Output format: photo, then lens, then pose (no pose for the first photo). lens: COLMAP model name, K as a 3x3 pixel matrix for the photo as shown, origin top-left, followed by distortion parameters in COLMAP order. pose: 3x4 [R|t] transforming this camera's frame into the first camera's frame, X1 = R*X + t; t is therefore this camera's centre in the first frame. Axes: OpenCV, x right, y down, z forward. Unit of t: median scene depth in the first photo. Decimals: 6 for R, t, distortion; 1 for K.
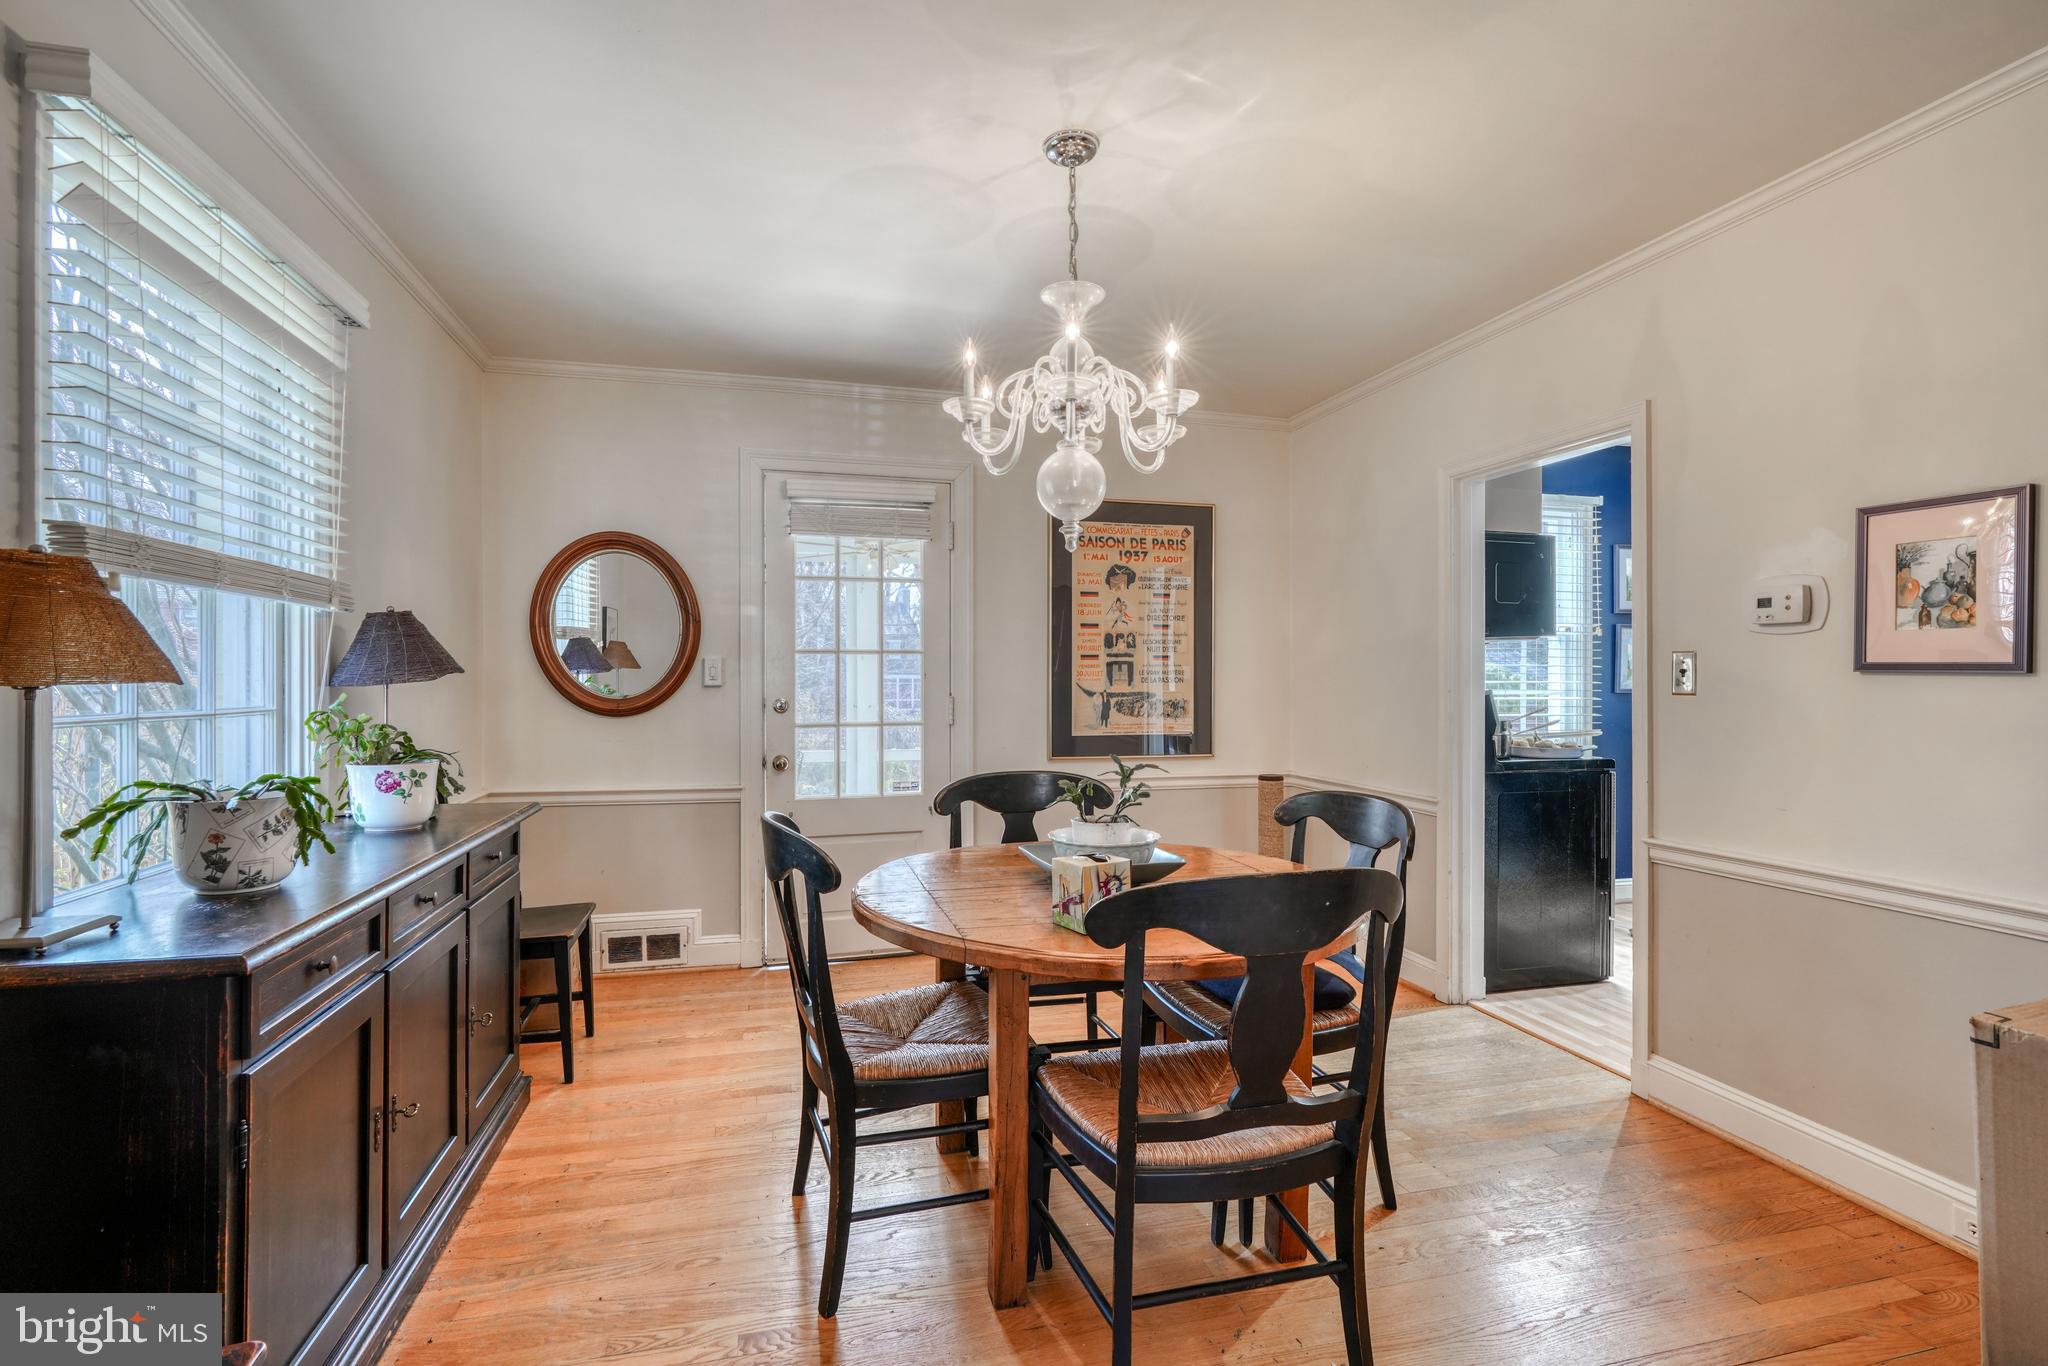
lens RADIAL K [[947.4, 0, 1021.7], [0, 947.4, 681.1], [0, 0, 1]] dist [-0.010154, 0.003658]
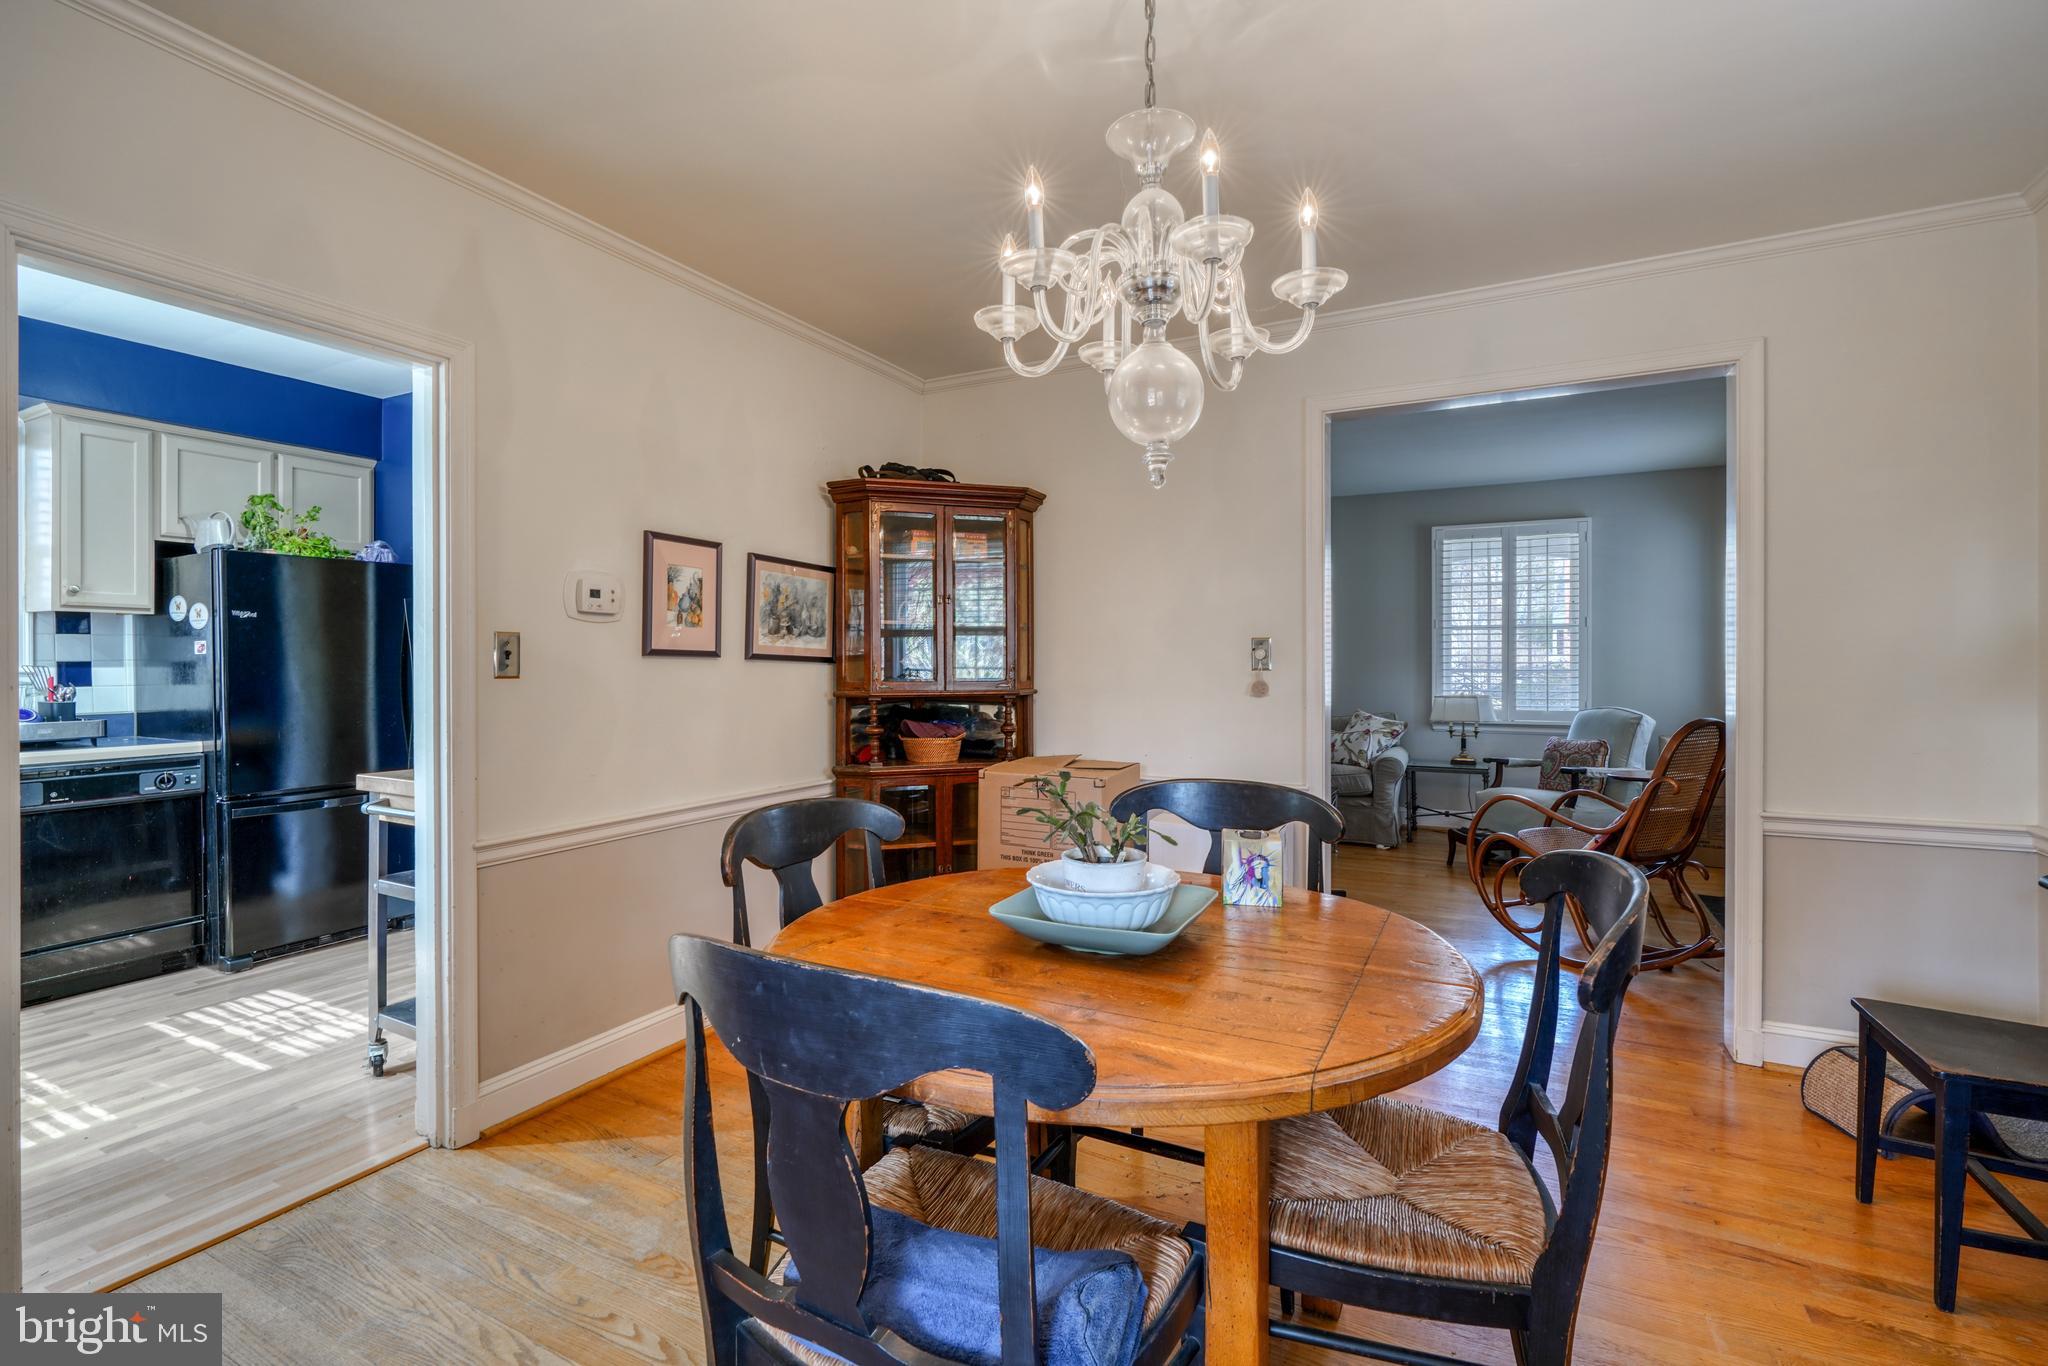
lens RADIAL K [[947.4, 0, 1012.1], [0, 947.4, 671.3], [0, 0, 1]] dist [-0.010154, 0.003658]
pose [[-0.743285, -0.007125, 0.668937, -0.369005], [0.002651, 0.999904, 0.013595, -0.005151], [-0.668970, 0.011878, -0.743194, 1.659552]]
